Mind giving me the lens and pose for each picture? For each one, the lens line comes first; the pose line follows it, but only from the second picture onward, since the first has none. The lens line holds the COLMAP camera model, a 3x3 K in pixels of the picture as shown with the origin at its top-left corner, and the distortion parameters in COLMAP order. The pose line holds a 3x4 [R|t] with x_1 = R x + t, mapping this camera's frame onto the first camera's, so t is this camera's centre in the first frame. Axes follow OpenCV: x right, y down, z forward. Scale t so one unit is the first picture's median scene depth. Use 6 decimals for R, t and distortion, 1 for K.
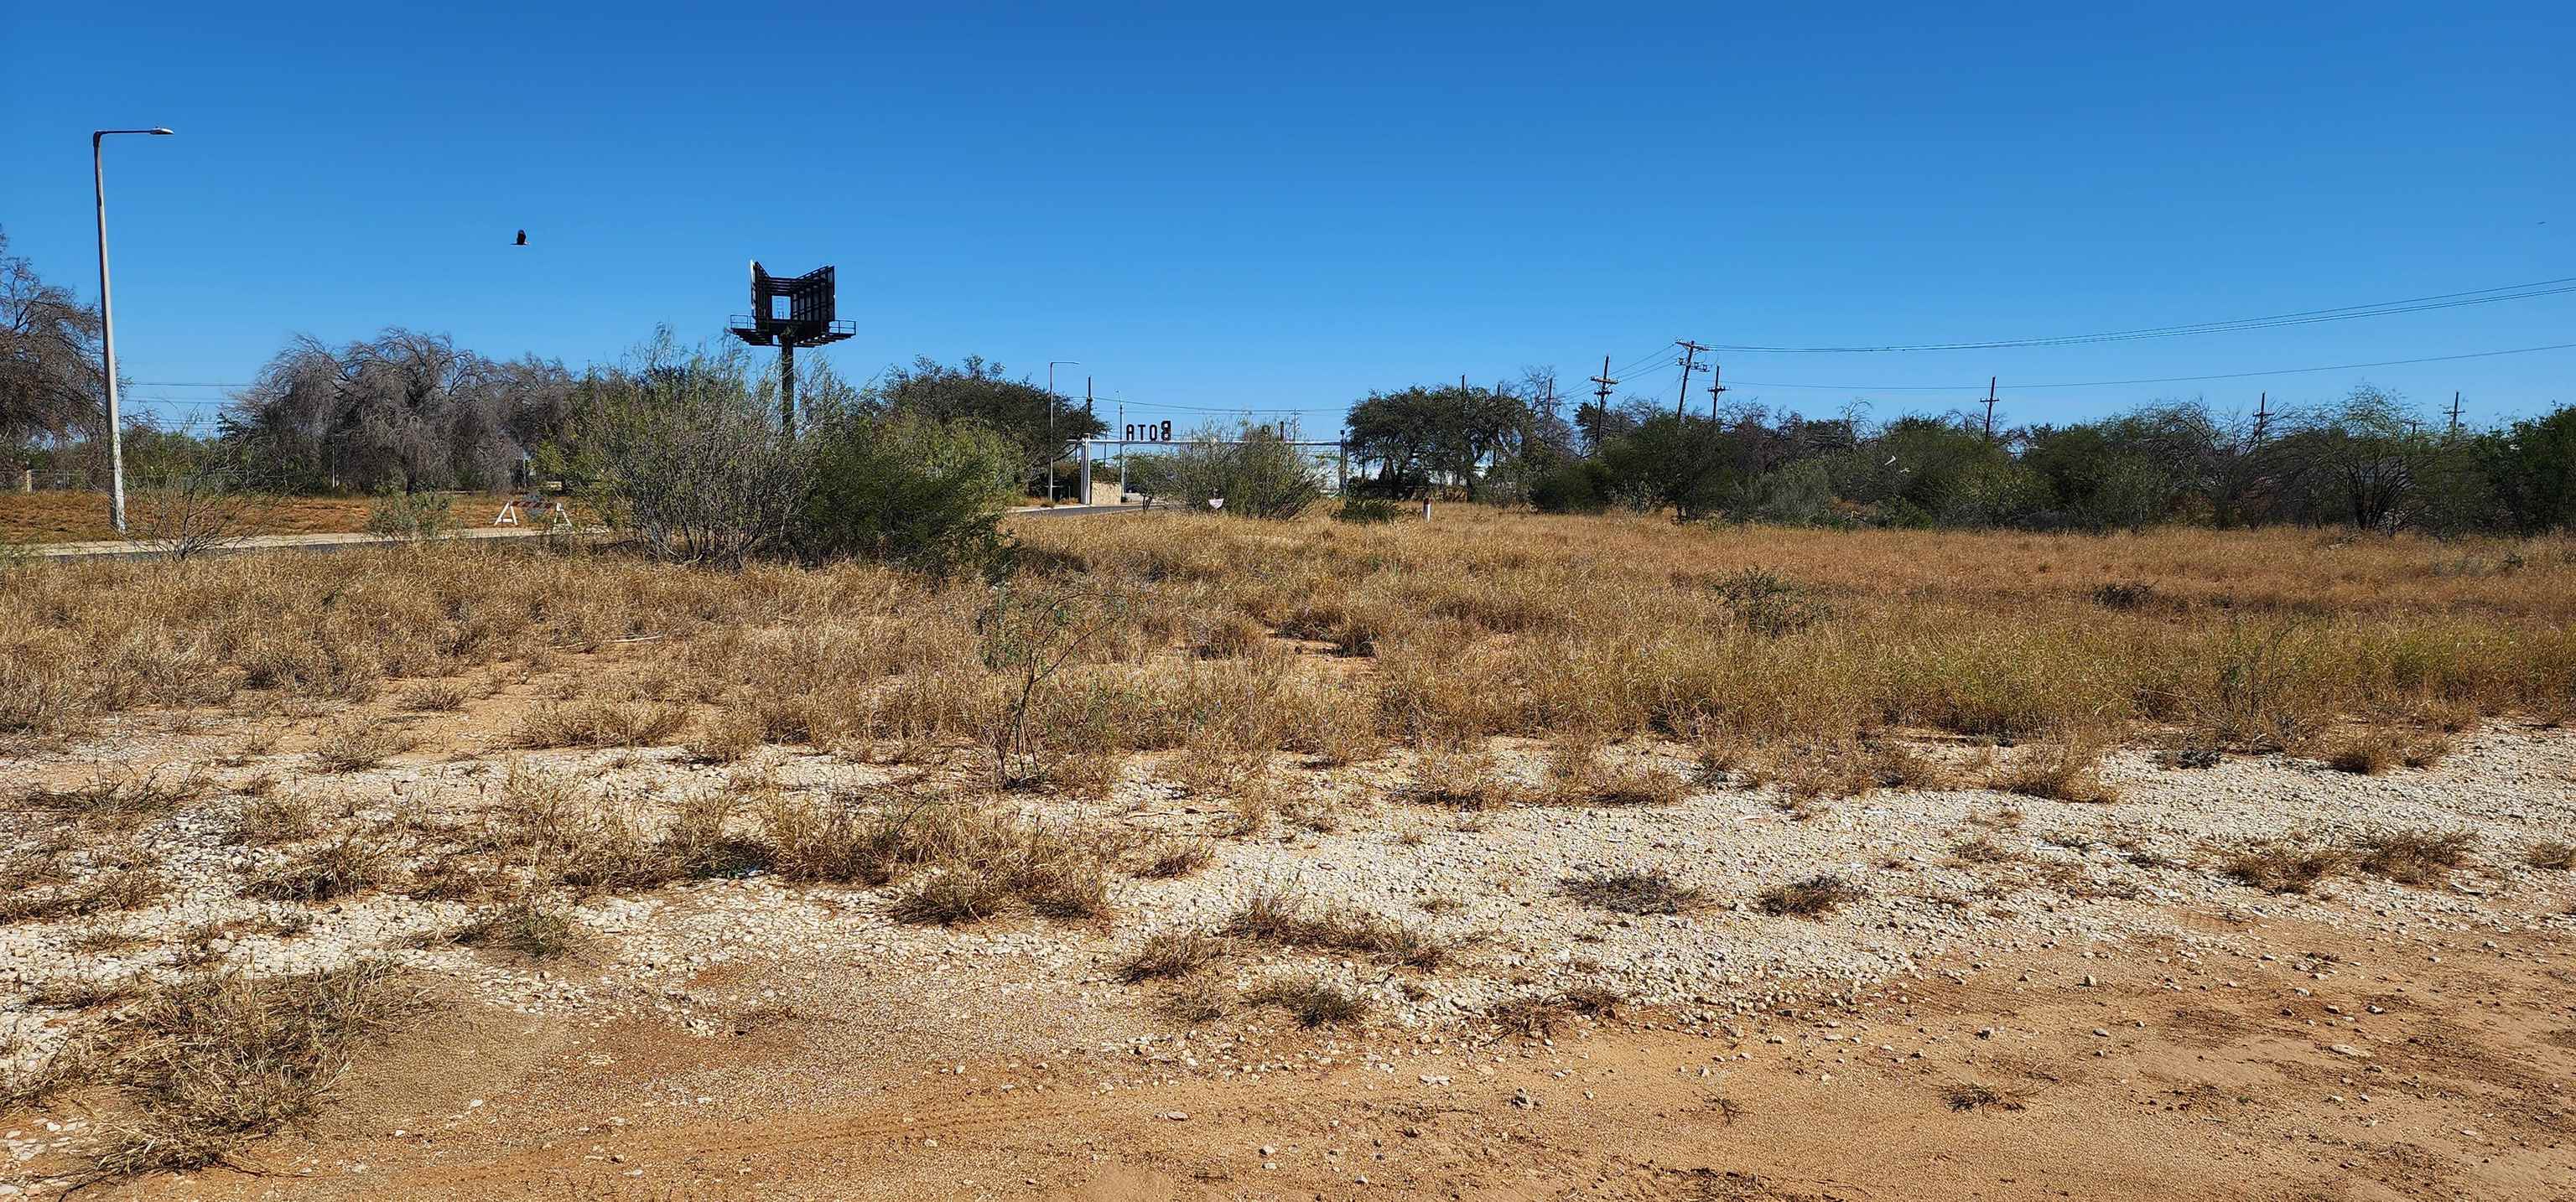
lens RADIAL K [[1707.8, 0, 1300.9], [0, 1707.8, 580.3], [0, 0, 1]] dist [0.092843, -0.084510]
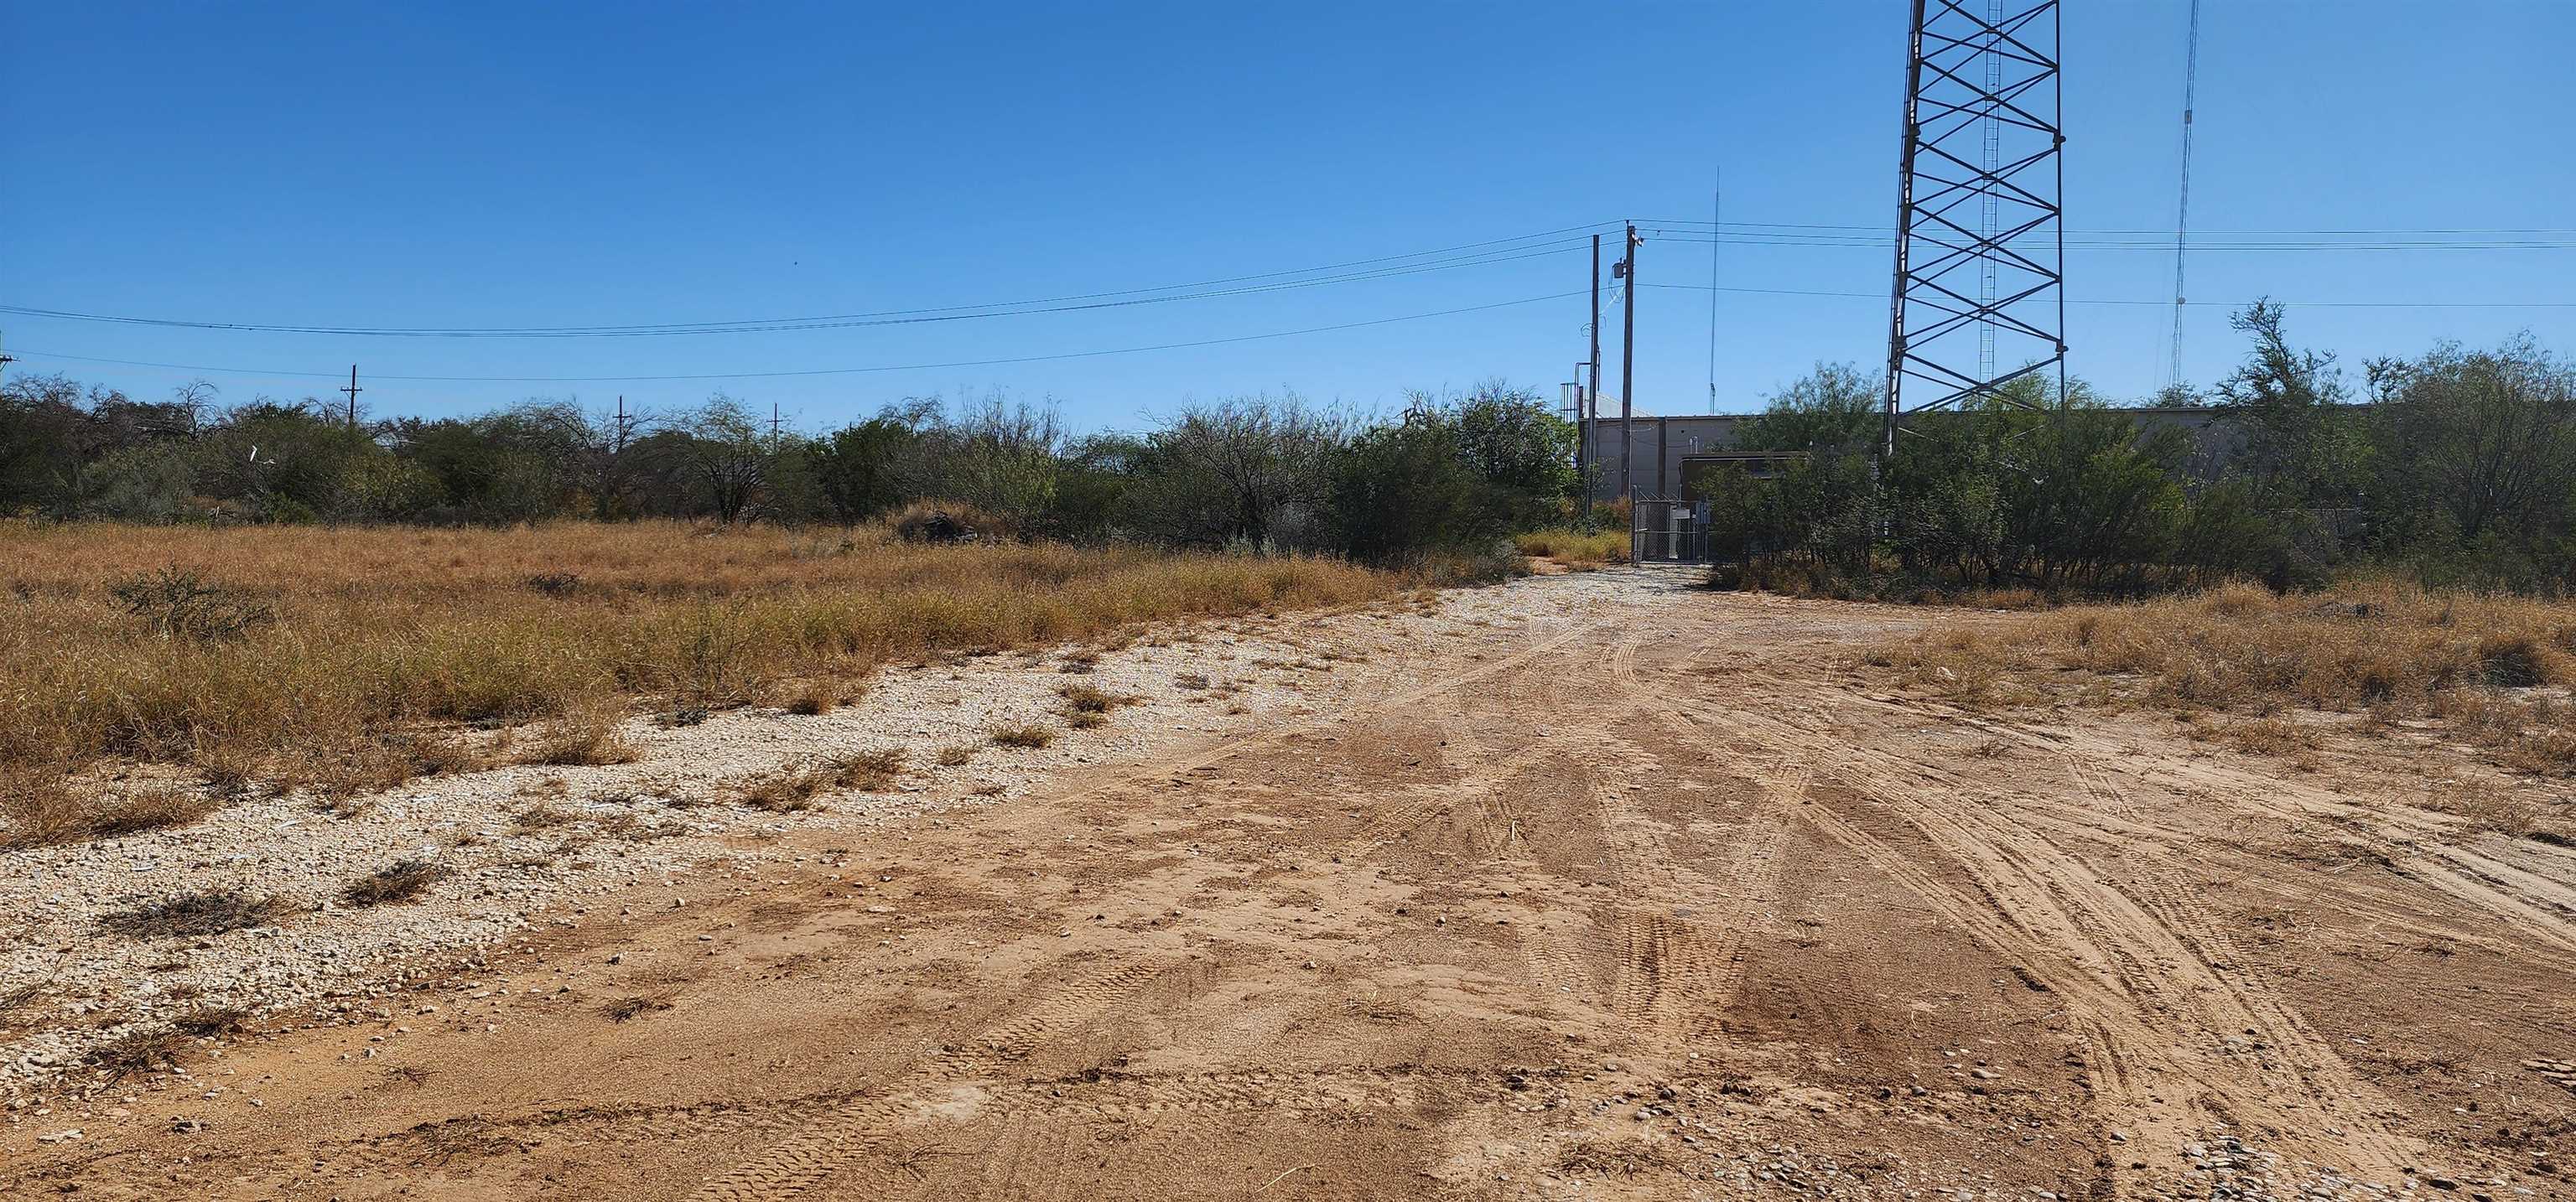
lens RADIAL K [[1707.8, 0, 1300.9], [0, 1707.8, 580.3], [0, 0, 1]] dist [0.092843, -0.084510]
pose [[0.637567, -0.039748, 0.769369, -0.124108], [0.037884, 0.999078, 0.020222, 0.005756], [-0.769463, 0.016253, 0.638484, -0.047300]]
